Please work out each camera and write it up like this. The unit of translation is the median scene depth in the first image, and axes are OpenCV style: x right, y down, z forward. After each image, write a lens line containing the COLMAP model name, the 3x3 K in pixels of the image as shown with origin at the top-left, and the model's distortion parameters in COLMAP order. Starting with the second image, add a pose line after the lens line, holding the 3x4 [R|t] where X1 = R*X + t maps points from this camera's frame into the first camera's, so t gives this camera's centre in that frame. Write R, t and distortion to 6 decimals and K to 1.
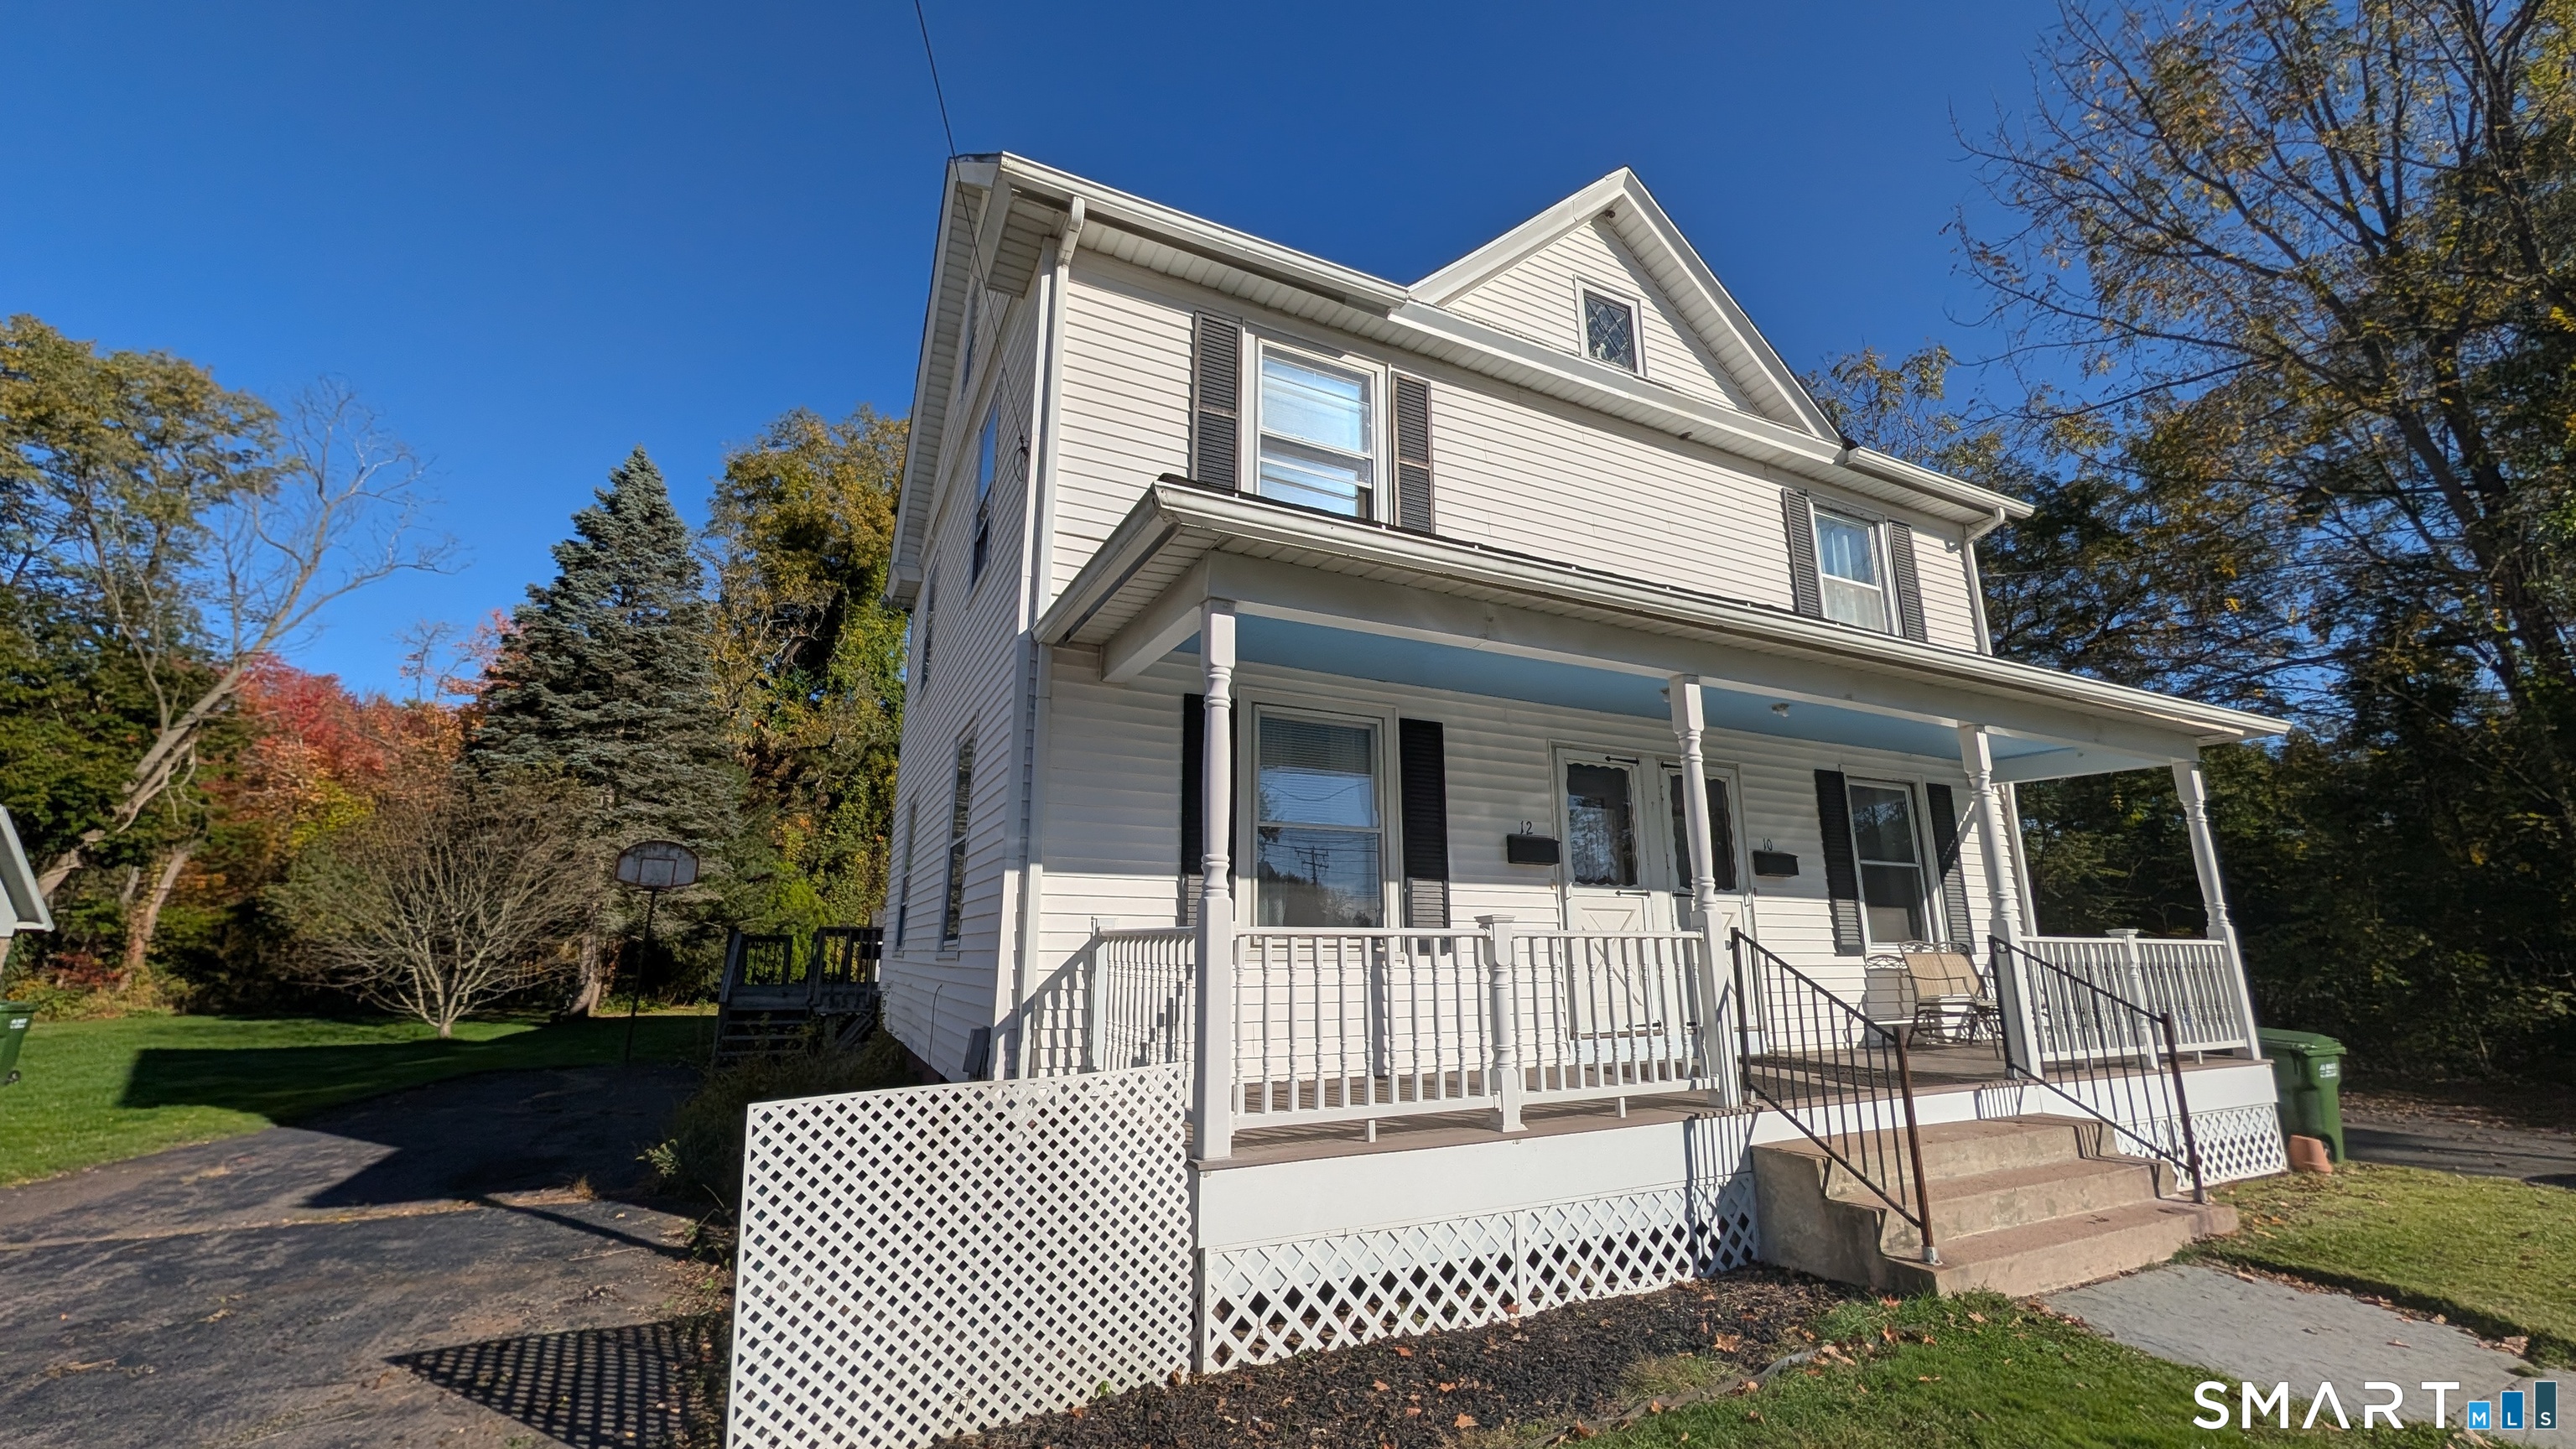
lens RADIAL K [[986.7, 0, 1288.2], [0, 986.7, 729.6], [0, 0, 1]] dist [-0.000898, 0.000502]
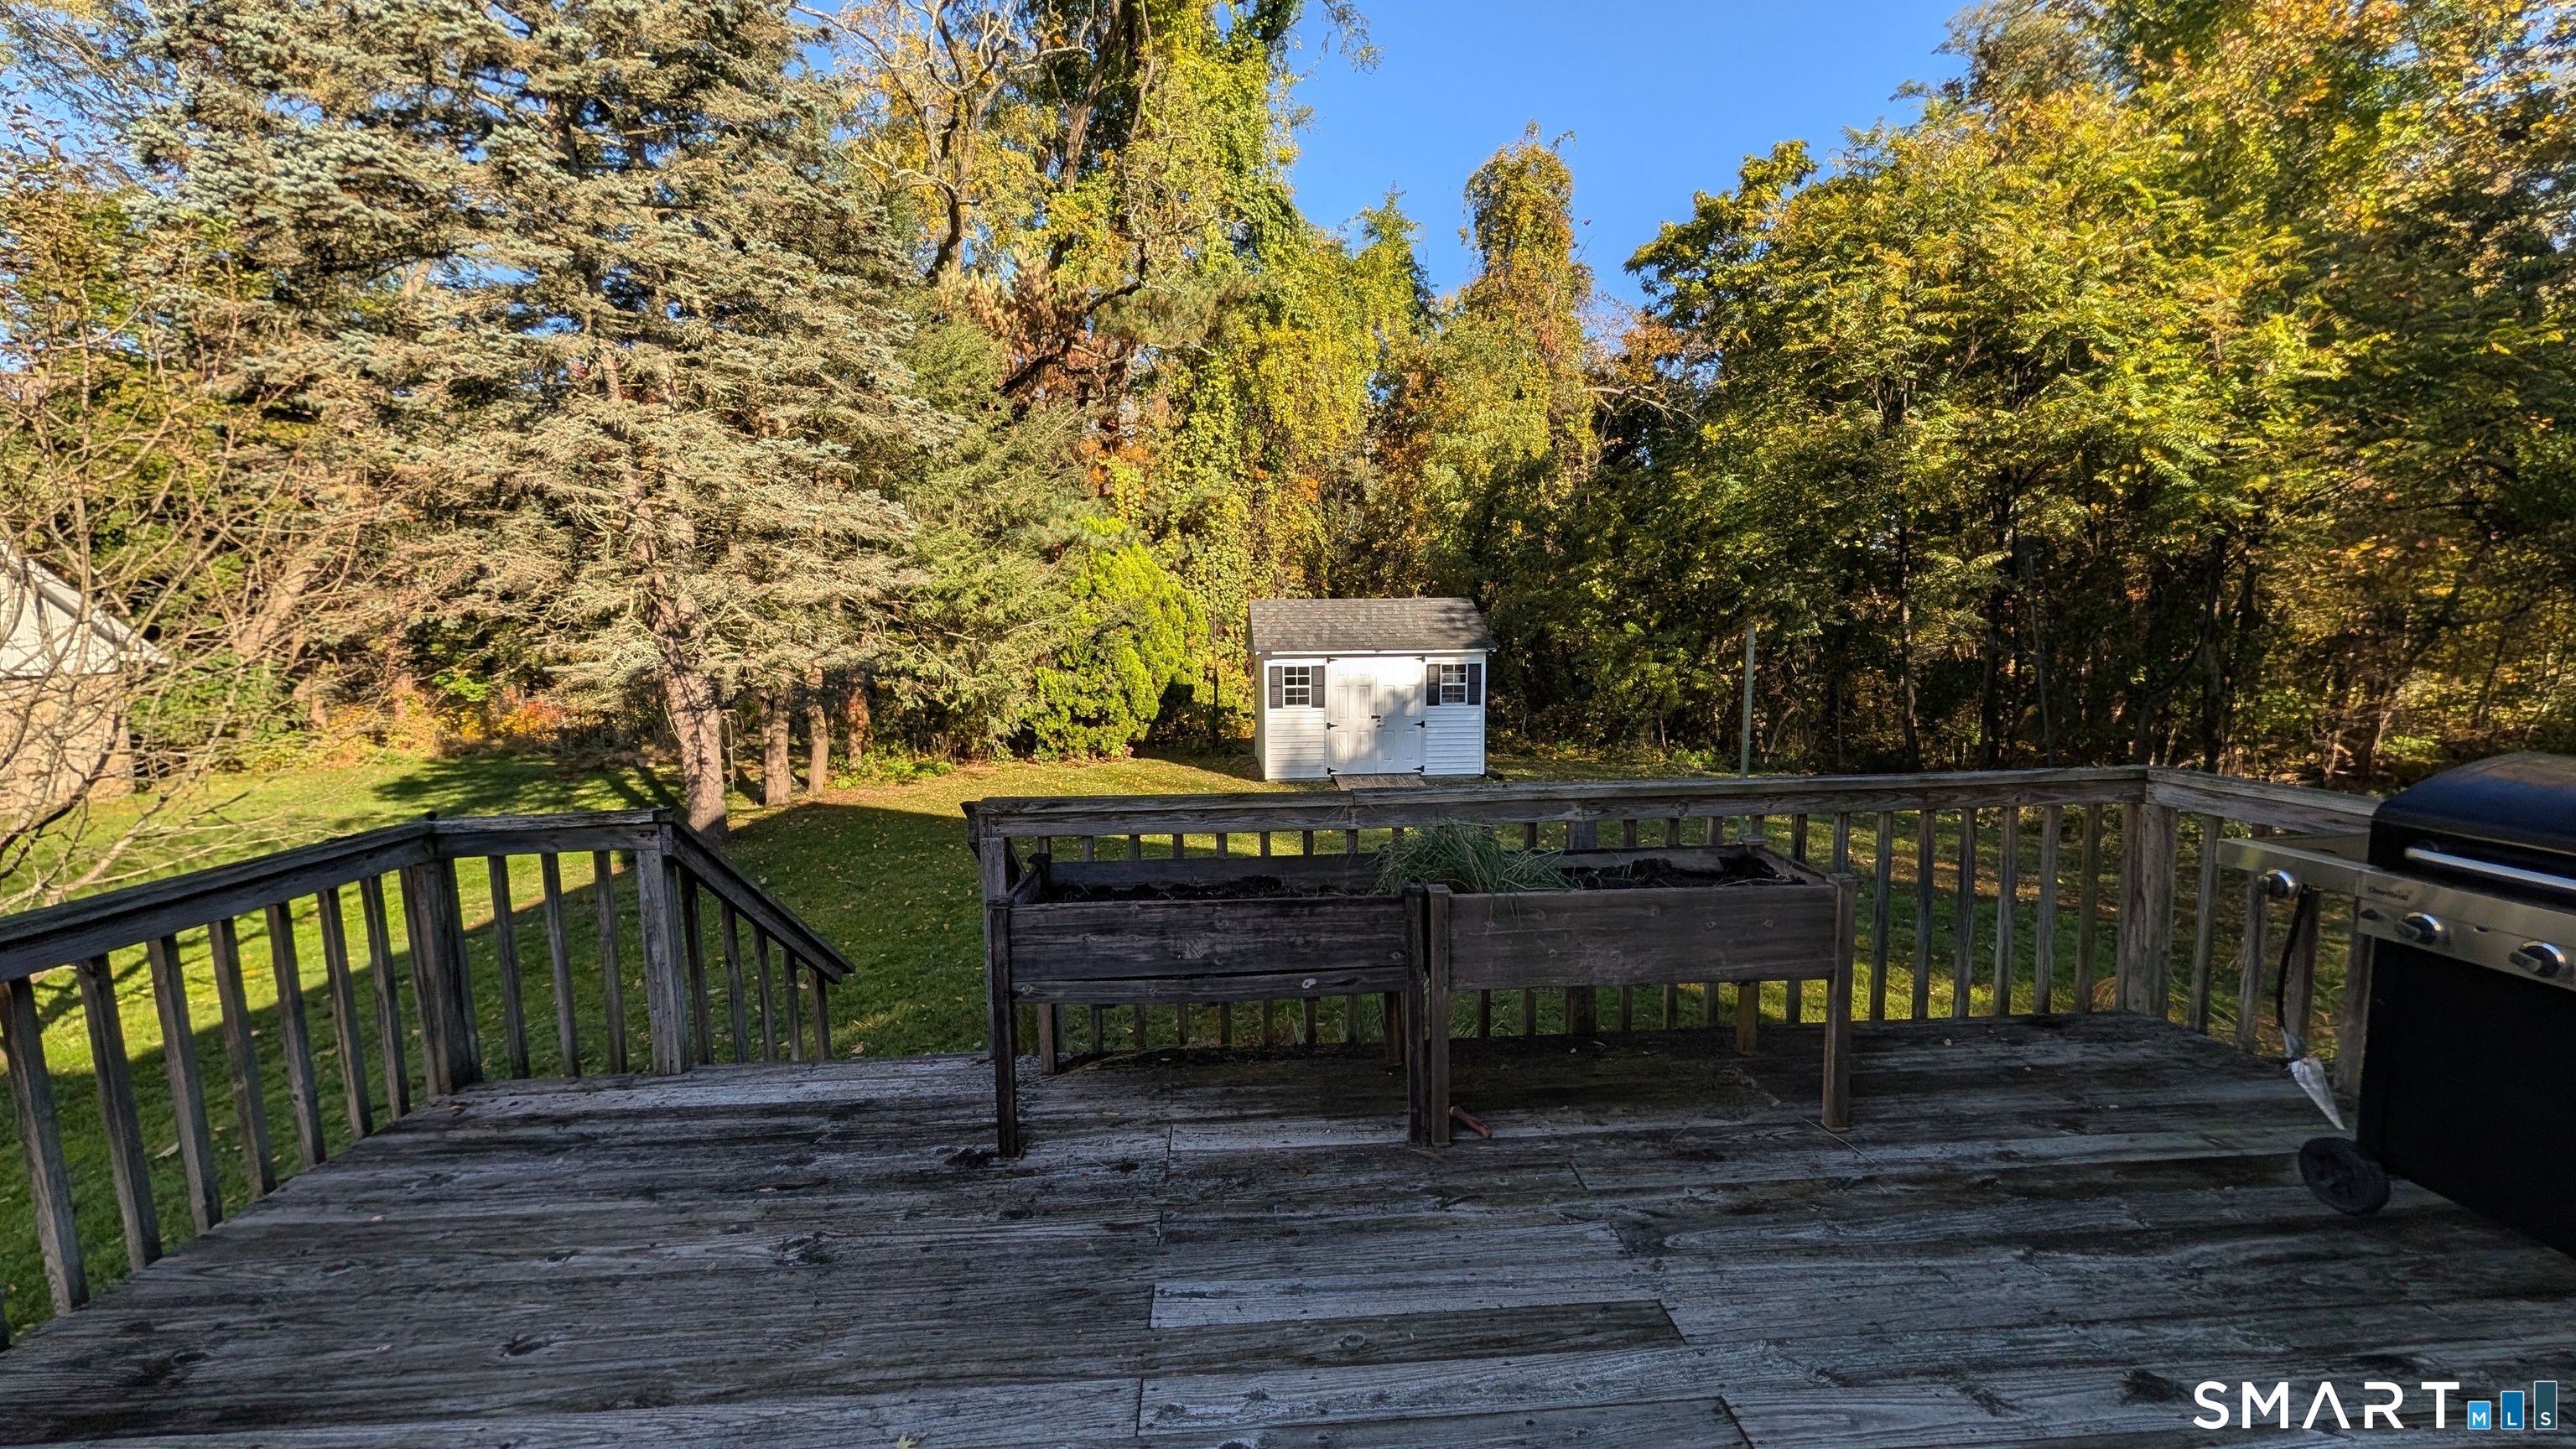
lens RADIAL K [[986.7, 0, 1280.0], [0, 986.7, 729.3], [0, 0, 1]] dist [-0.000898, 0.000502]
pose [[0.920863, 0.030231, -0.388712, -0.861308], [0.098958, 0.946218, 0.308023, 0.379288], [0.377118, -0.322113, 0.868346, 2.251795]]
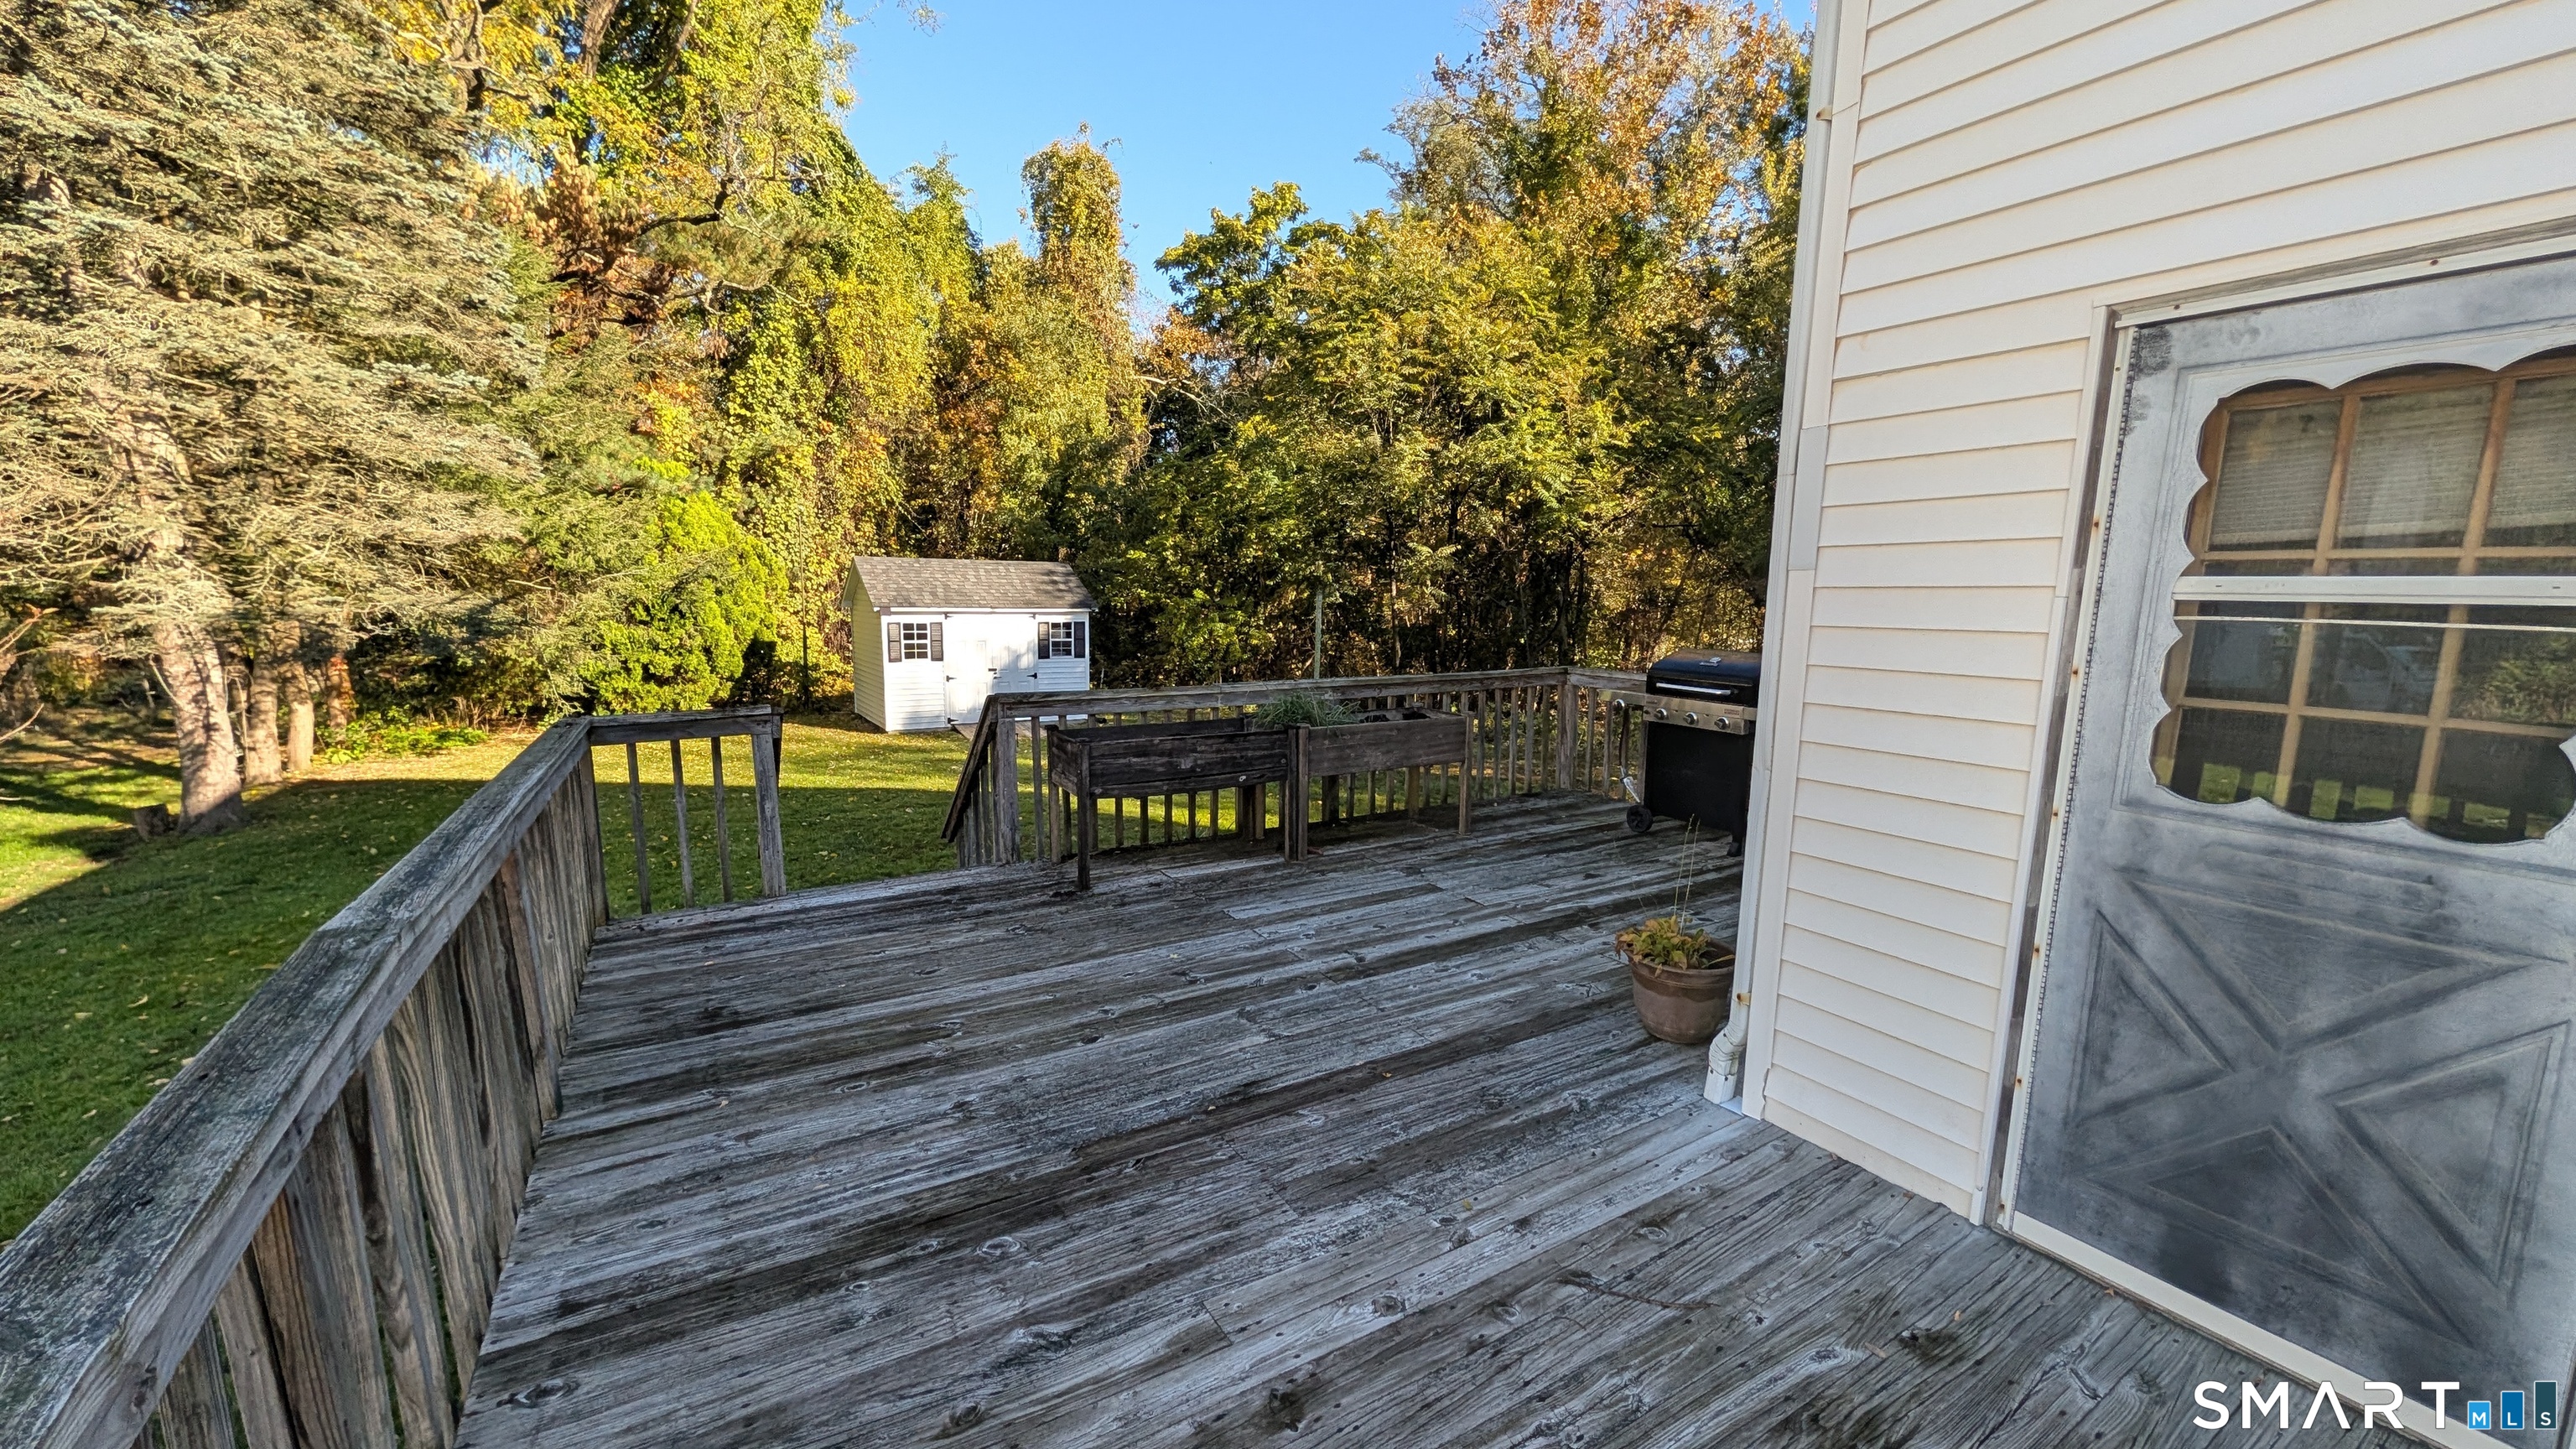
lens RADIAL K [[986.7, 0, 1283.2], [0, 986.7, 728.0], [0, 0, 1]] dist [-0.000898, 0.000502]
pose [[0.996122, 0.003506, 0.087910, -1.016314], [-0.034766, 0.933566, 0.356715, 0.307980], [-0.080819, -0.358388, 0.930068, 1.931141]]
